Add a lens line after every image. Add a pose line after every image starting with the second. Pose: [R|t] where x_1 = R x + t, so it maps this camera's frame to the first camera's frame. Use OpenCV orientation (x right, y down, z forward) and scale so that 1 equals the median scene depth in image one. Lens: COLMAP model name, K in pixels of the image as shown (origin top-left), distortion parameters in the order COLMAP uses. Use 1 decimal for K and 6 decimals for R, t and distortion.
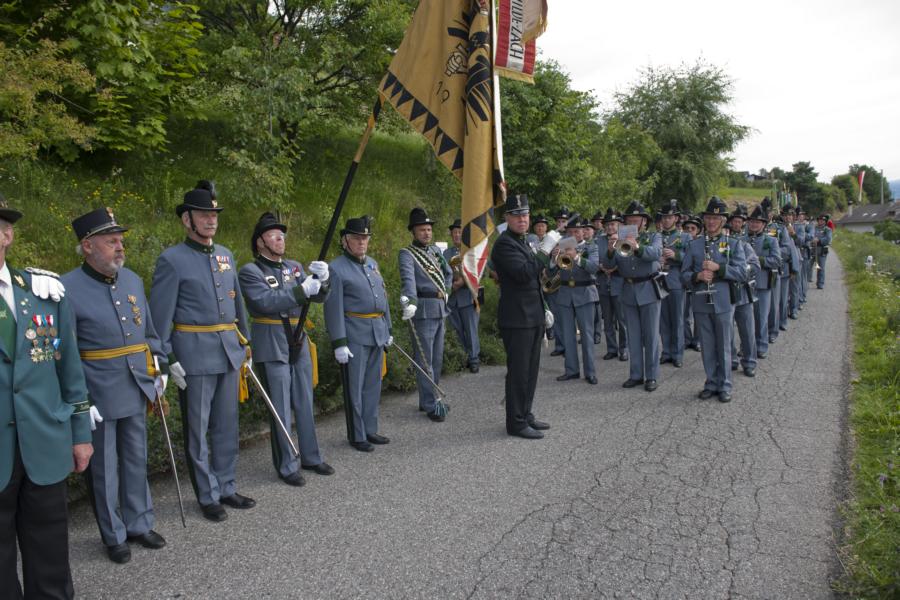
lens RADIAL K [[615.1, 0, 449.9], [0, 615.1, 299.9], [0, 0, 1]] dist [-0.049778, -0.003580]
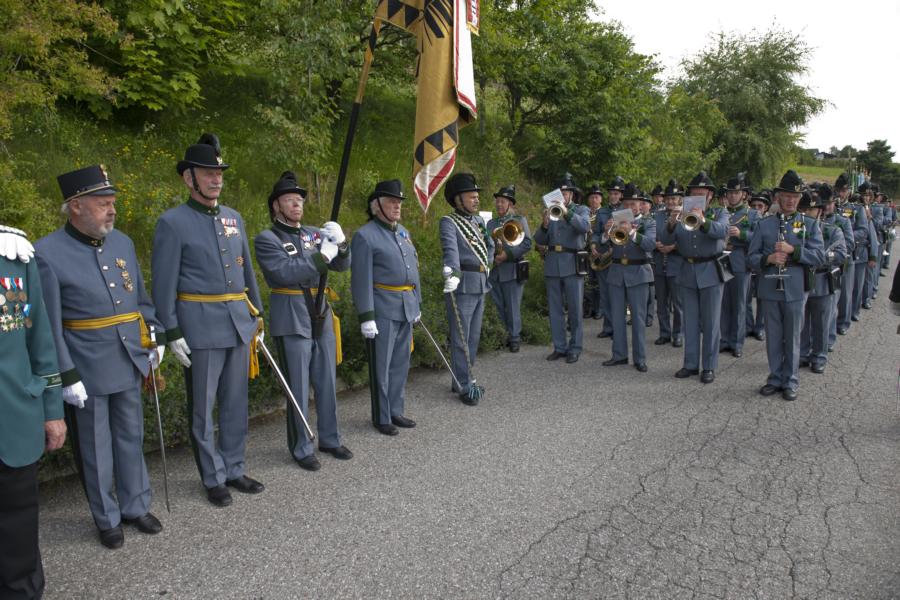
lens RADIAL K [[615.1, 0, 448.1], [0, 615.1, 301.0], [0, 0, 1]] dist [-0.049778, -0.003580]
pose [[0.995821, 0.042368, -0.080901, 0.016449], [-0.038247, 0.997924, 0.051823, -0.006176], [0.082929, -0.048512, 0.995374, 0.084321]]
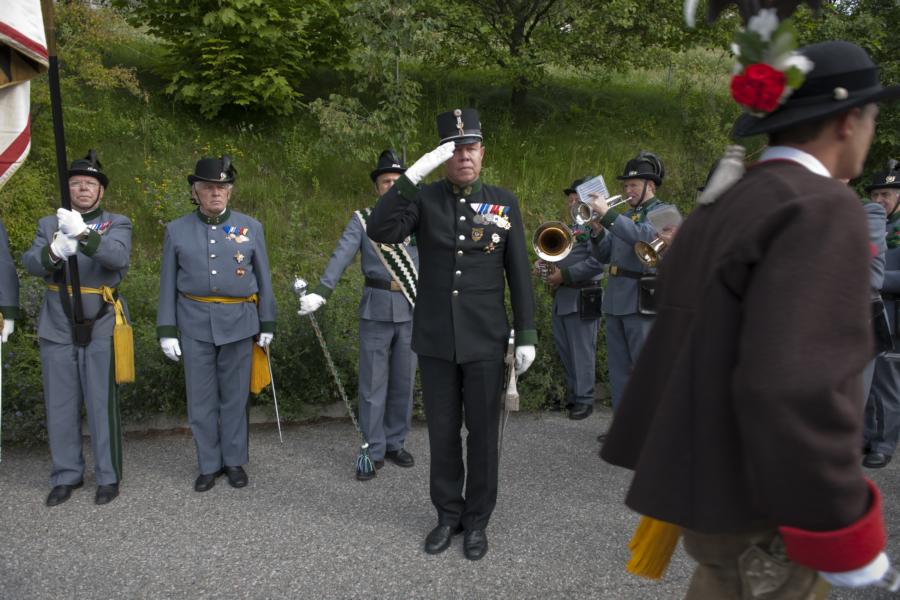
lens RADIAL K [[615.1, 0, 450.4], [0, 615.1, 302.1], [0, 0, 1]] dist [-0.049778, -0.003580]
pose [[0.701902, 0.129011, -0.700493, 0.541959], [-0.110823, 0.991264, 0.071516, -0.050749], [0.703599, 0.027434, 0.710067, 0.704308]]
